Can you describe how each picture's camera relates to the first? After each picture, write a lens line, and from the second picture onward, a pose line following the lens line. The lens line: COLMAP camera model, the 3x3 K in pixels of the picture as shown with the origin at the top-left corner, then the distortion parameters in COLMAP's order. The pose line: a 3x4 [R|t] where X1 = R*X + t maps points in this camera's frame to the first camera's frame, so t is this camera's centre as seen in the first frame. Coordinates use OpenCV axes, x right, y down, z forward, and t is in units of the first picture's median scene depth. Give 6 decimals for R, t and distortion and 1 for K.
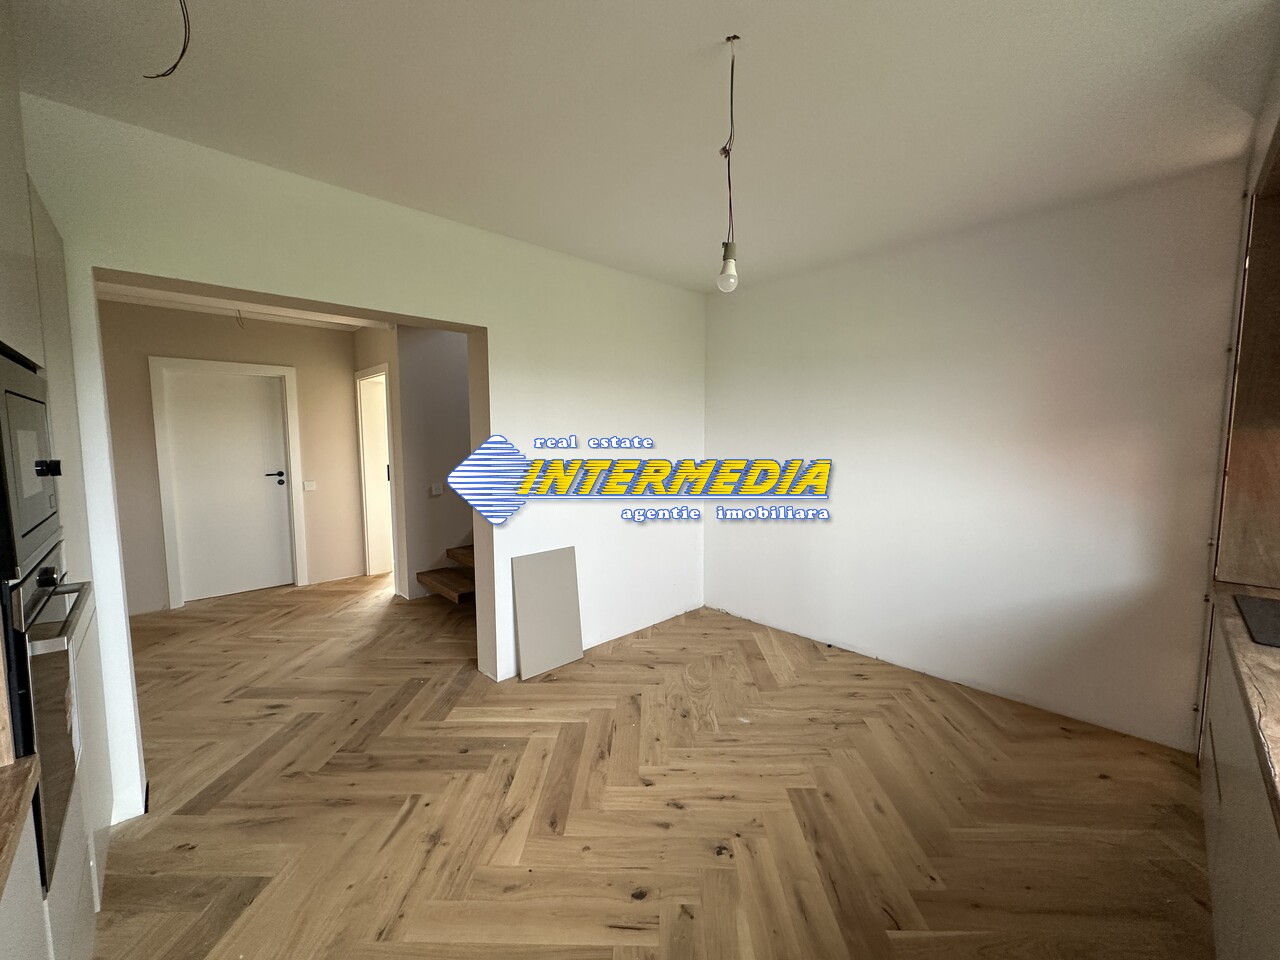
lens RADIAL K [[509.0, 0, 642.5], [0, 509.0, 480.3], [0, 0, 1]] dist [-0.004420, 0.000505]
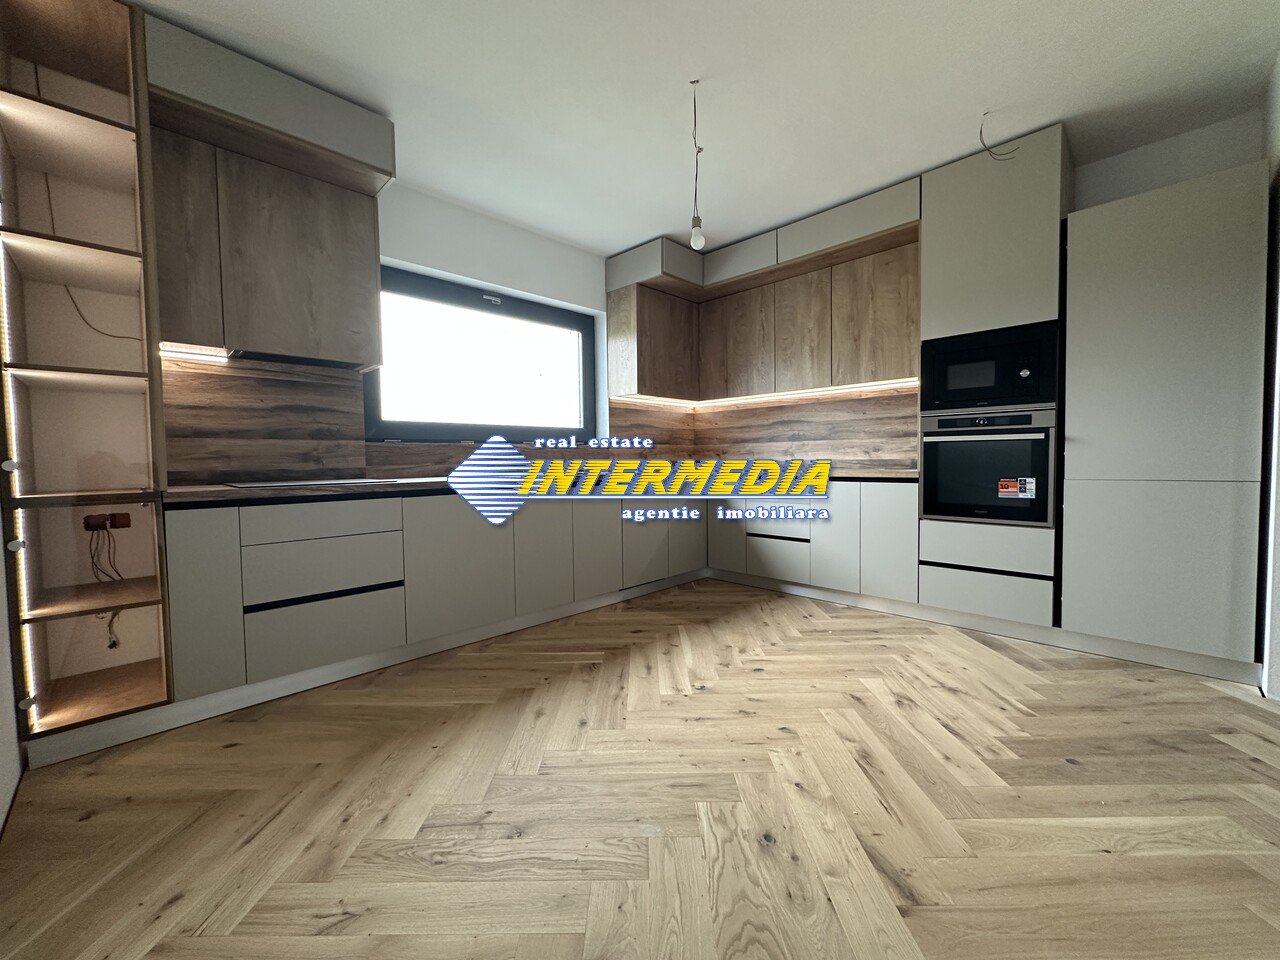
lens RADIAL K [[509.0, 0, 640.5], [0, 509.0, 478.2], [0, 0, 1]] dist [-0.004420, 0.000505]
pose [[-0.999801, 0.017264, -0.009999, 0.236907], [0.015844, 0.991664, 0.127873, 0.060530], [0.012123, 0.127689, -0.991740, 1.669782]]
